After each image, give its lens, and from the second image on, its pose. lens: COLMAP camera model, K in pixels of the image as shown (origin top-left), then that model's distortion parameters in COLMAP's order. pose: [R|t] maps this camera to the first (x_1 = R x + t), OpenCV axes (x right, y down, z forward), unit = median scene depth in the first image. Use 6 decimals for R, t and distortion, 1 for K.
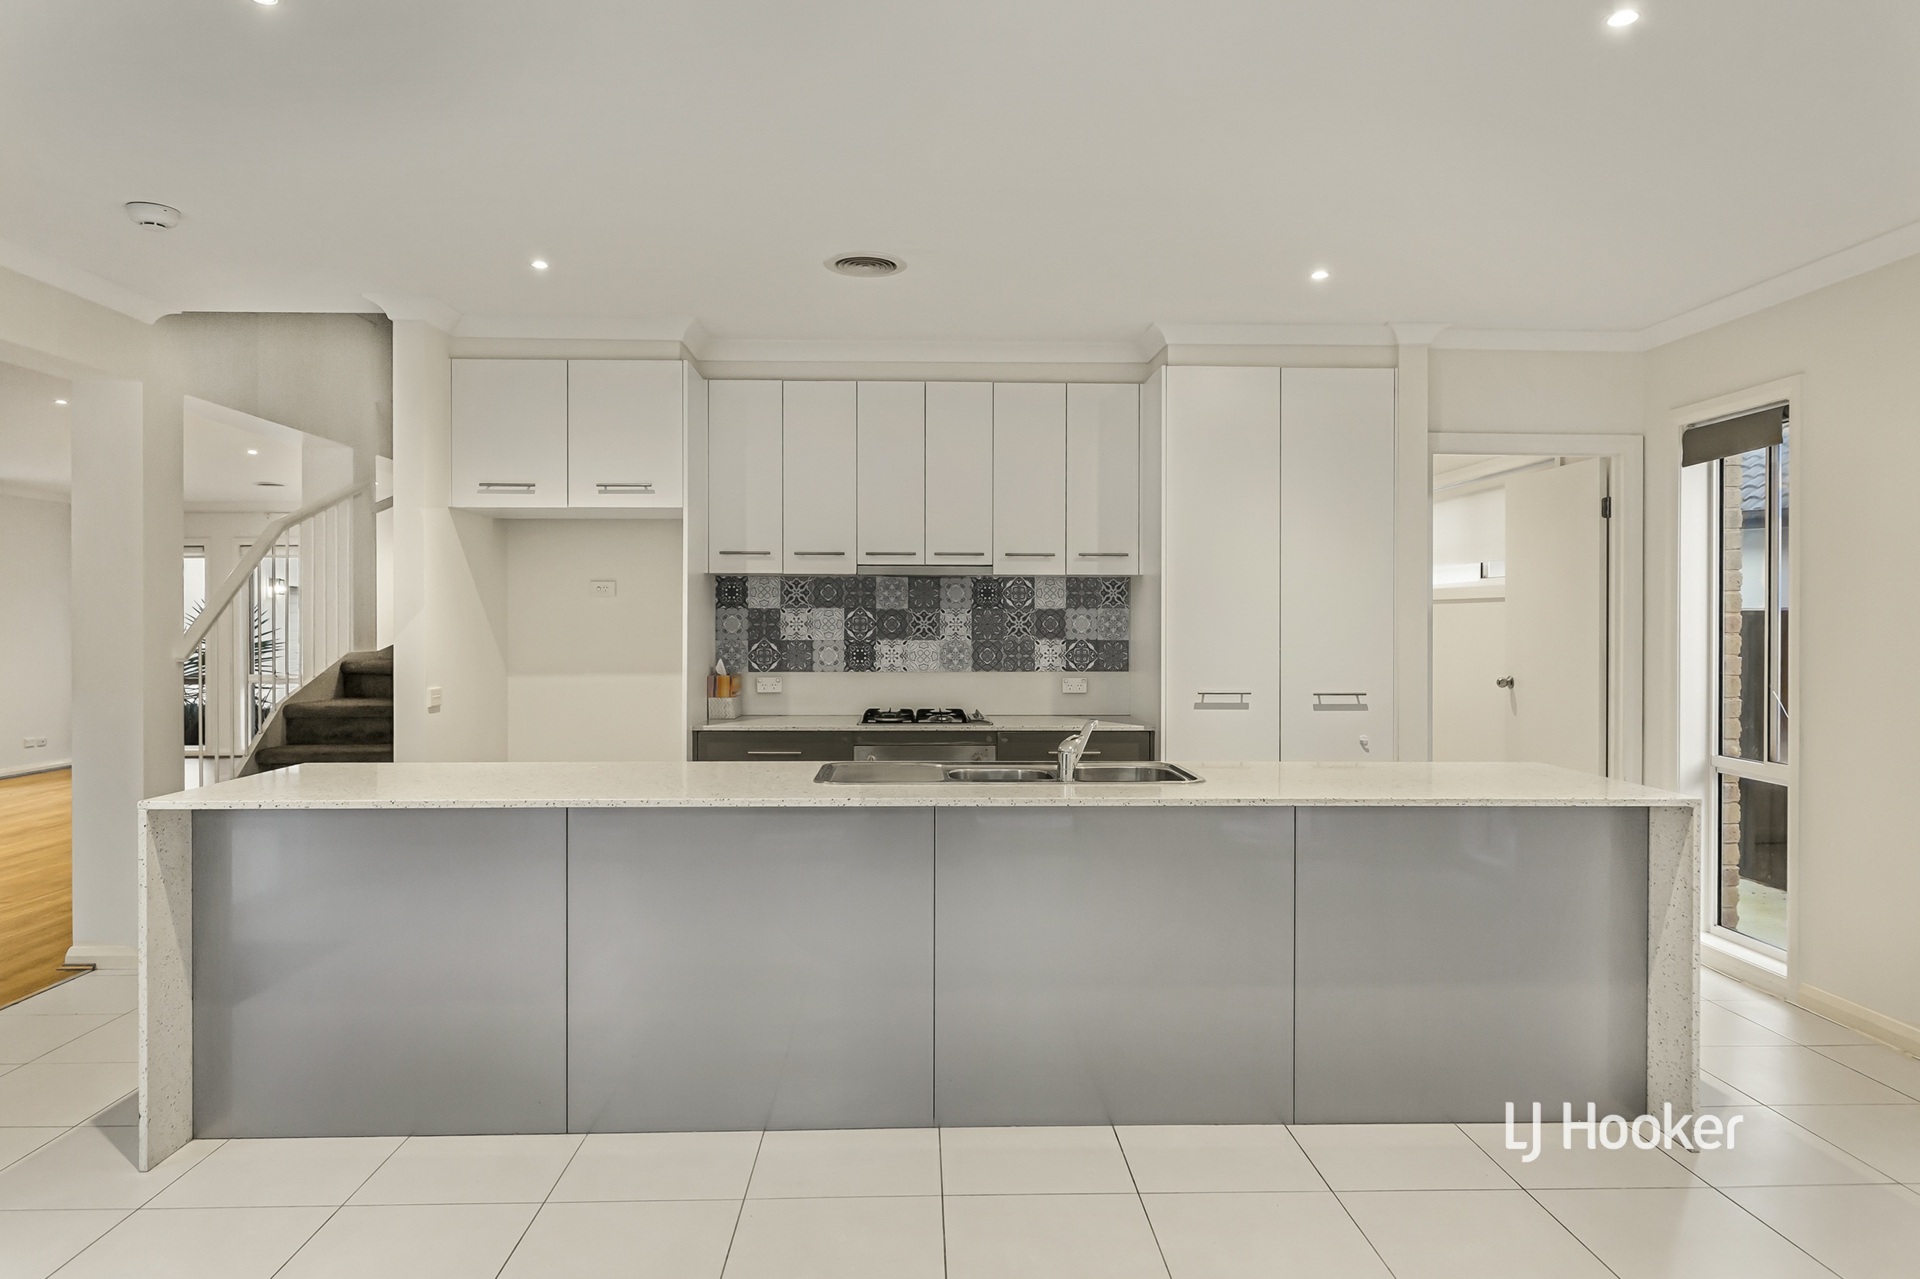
lens RADIAL K [[1182.9, 0, 956.7], [0, 1182.9, 639.2], [0, 0, 1]] dist [-0.006849, -0.001486]
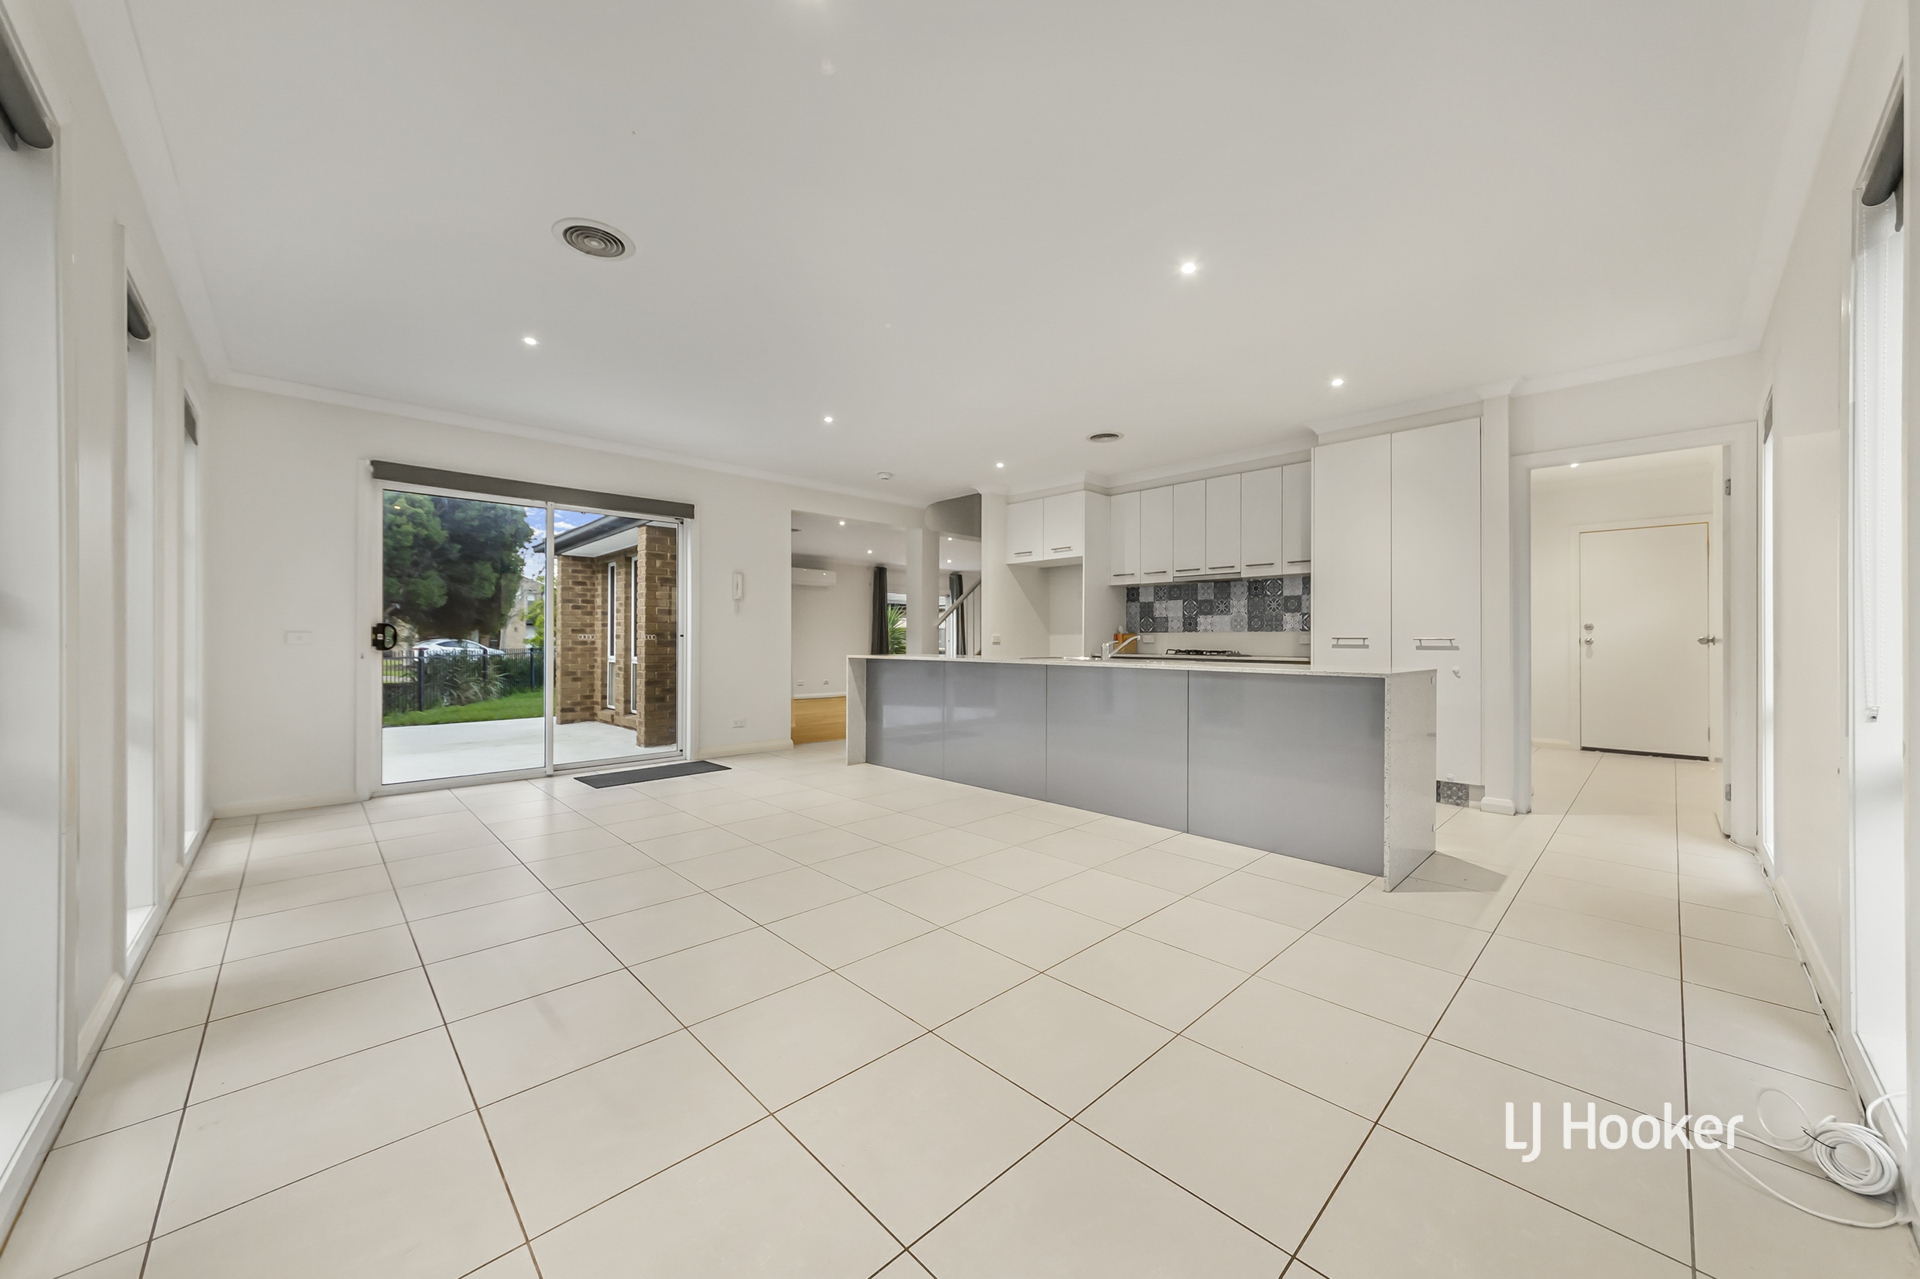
lens RADIAL K [[689.7, 0, 962.4], [0, 689.7, 640.4], [0, 0, 1]] dist [0.002426, 0.000241]
pose [[0.672712, 0.000482, -0.739905, 0.508191], [-0.013672, 0.999837, -0.011779, 0.059491], [0.739778, 0.018040, 0.672609, -0.042173]]
